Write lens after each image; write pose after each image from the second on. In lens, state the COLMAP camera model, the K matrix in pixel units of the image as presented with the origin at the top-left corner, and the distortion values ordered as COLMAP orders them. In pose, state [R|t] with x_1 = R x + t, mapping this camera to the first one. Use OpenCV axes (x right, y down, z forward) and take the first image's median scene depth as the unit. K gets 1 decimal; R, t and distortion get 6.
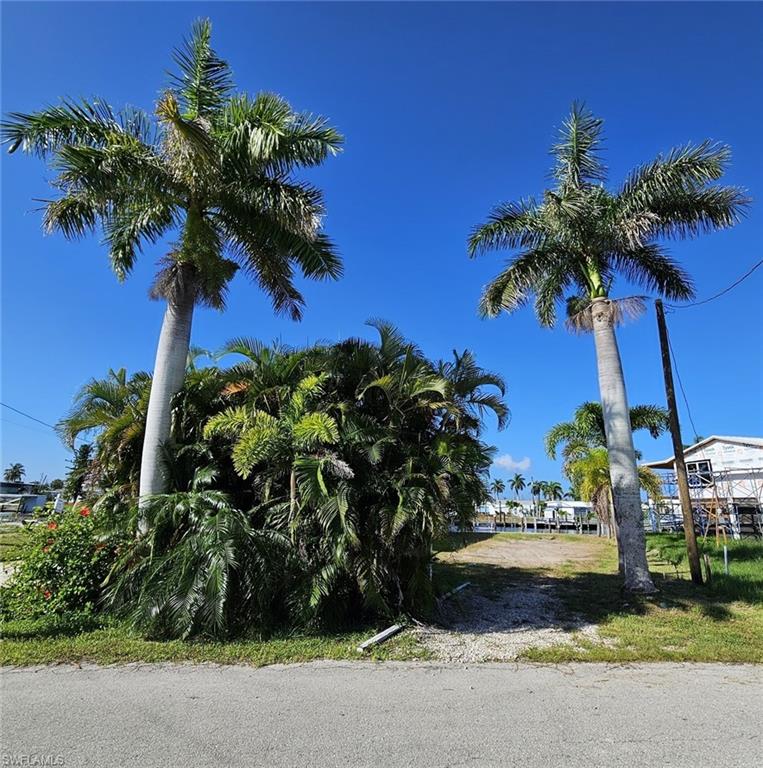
lens RADIAL K [[464.8, 0, 402.6], [0, 464.8, 360.8], [0, 0, 1]] dist [-0.004959, 0.000244]
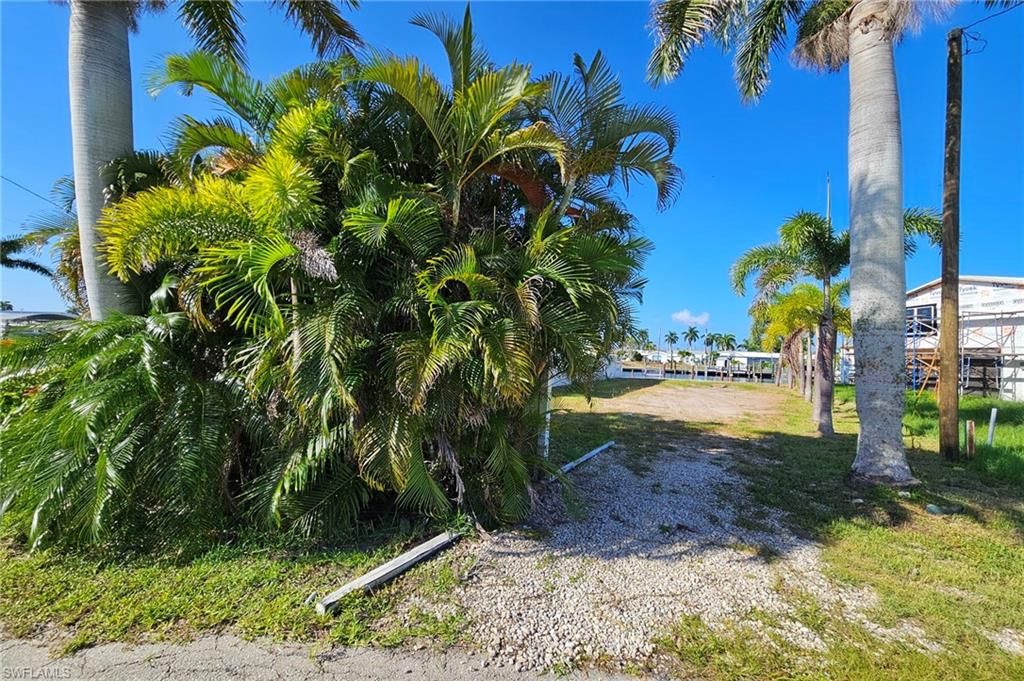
lens RADIAL K [[414.8, 0, 512.0], [0, 414.8, 340.5], [0, 0, 1]] dist [-0.000644, 0.000043]
pose [[0.985004, 0.008524, -0.172321, 0.075751], [0.037886, 0.963714, 0.264236, 0.098835], [0.168320, -0.266802, 0.948939, 0.285846]]
